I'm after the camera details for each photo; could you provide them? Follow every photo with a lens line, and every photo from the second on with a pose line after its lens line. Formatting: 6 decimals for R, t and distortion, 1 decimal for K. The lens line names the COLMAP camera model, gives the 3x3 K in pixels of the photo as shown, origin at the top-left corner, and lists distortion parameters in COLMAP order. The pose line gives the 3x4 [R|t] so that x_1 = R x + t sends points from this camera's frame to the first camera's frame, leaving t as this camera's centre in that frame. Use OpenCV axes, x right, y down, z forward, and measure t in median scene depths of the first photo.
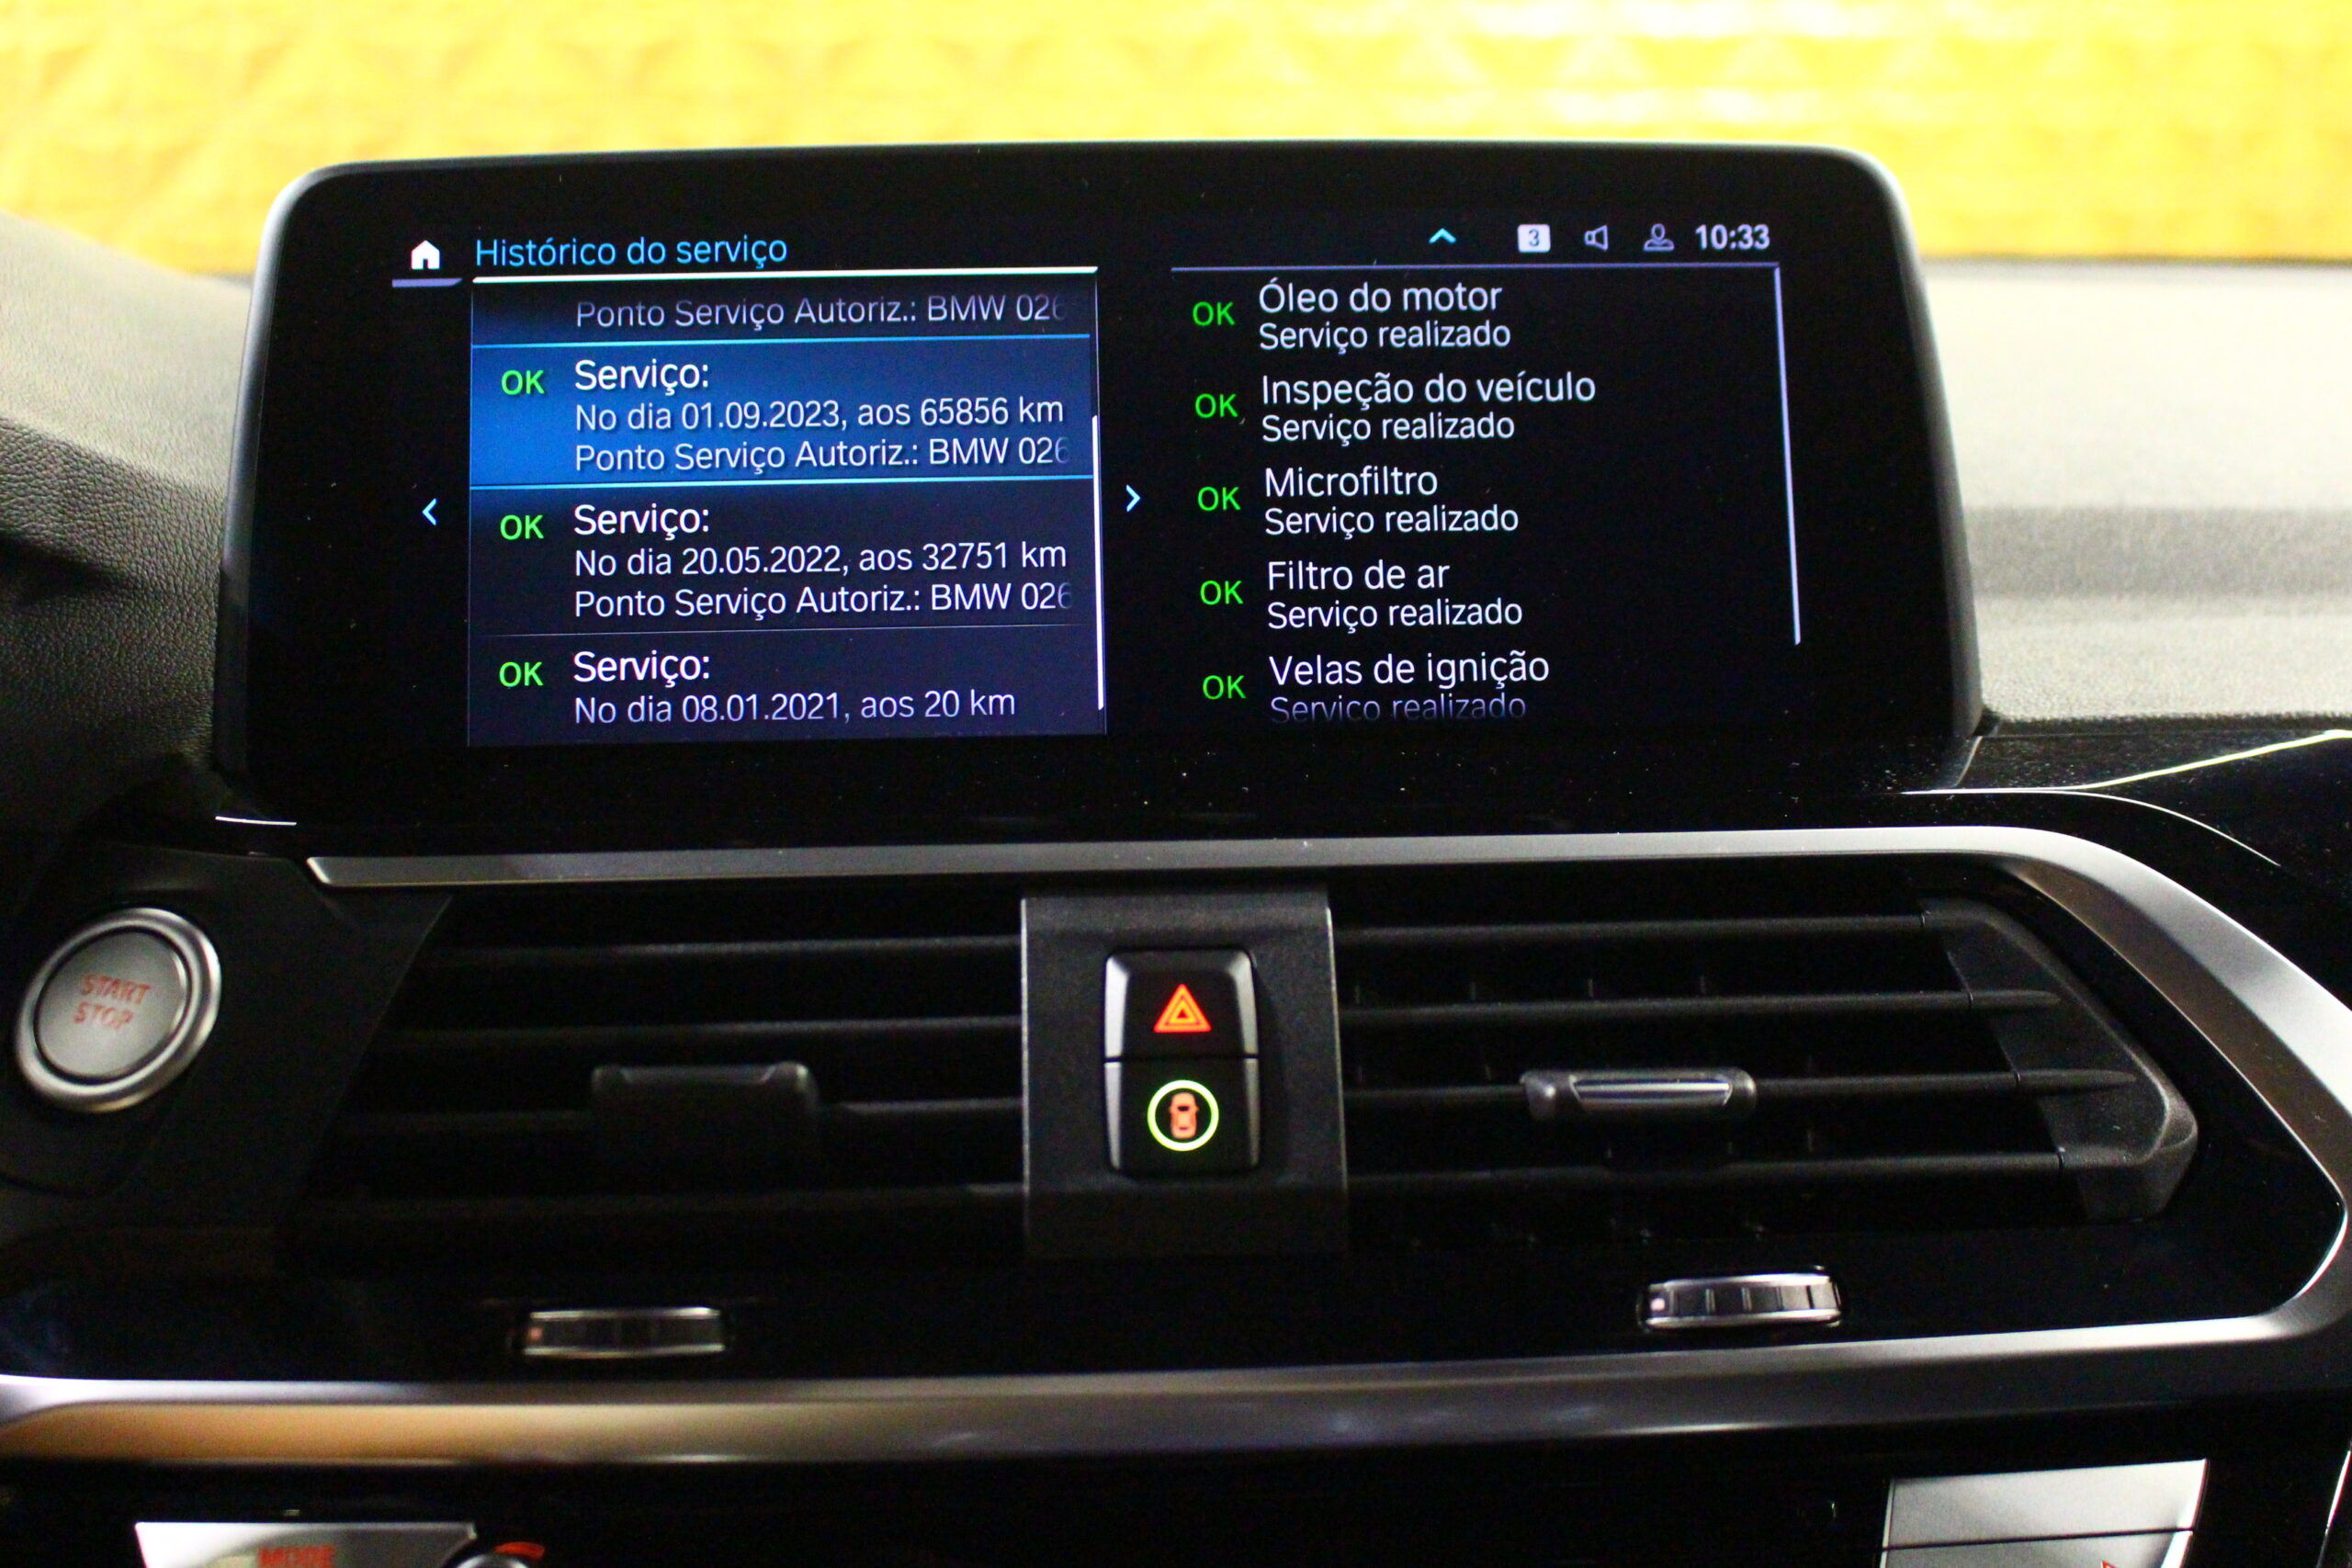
lens RADIAL K [[3129.5, 0, 1158.6], [0, 3129.5, 804.2], [0, 0, 1]] dist [0.025060, 0.000000]
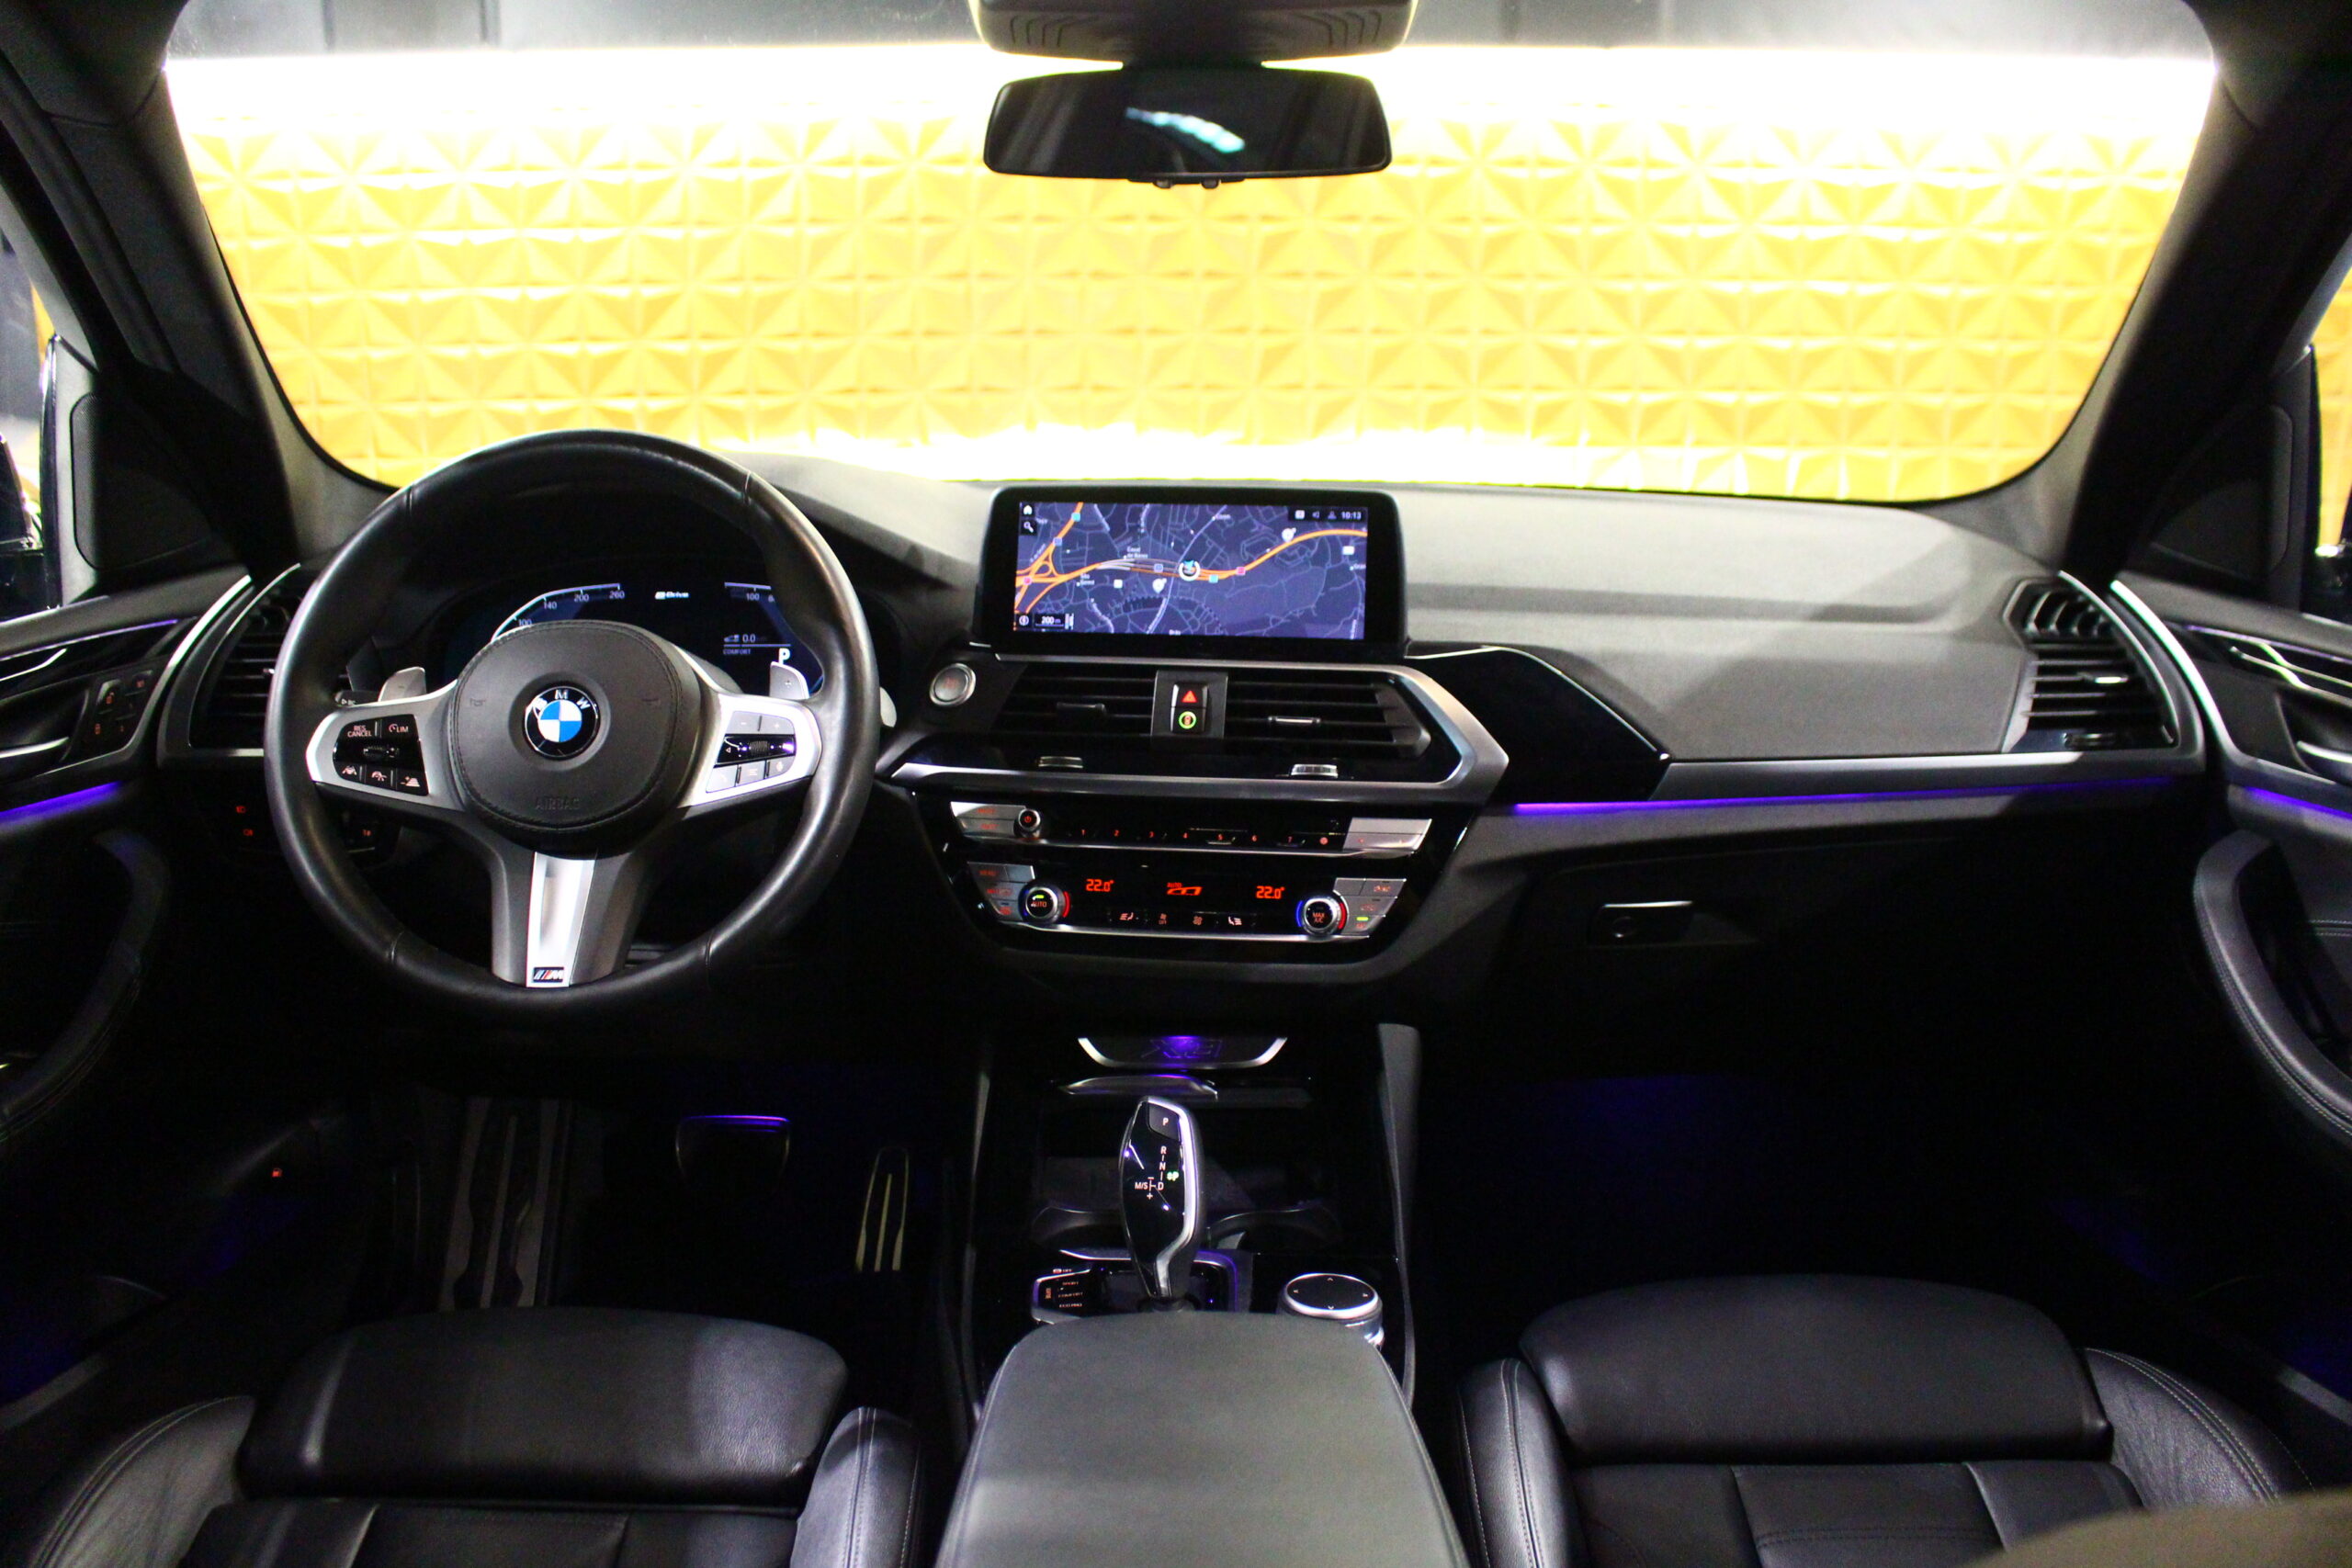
lens RADIAL K [[1891.3, 0, 1182.8], [0, 1891.3, 786.9], [0, 0, 1]] dist [-0.129912, 0.055245]
pose [[0.989883, 0.053452, -0.131430, 0.339672], [-0.046430, 0.997355, 0.055931, 0.042438], [0.134072, -0.049263, 0.989746, -1.567052]]
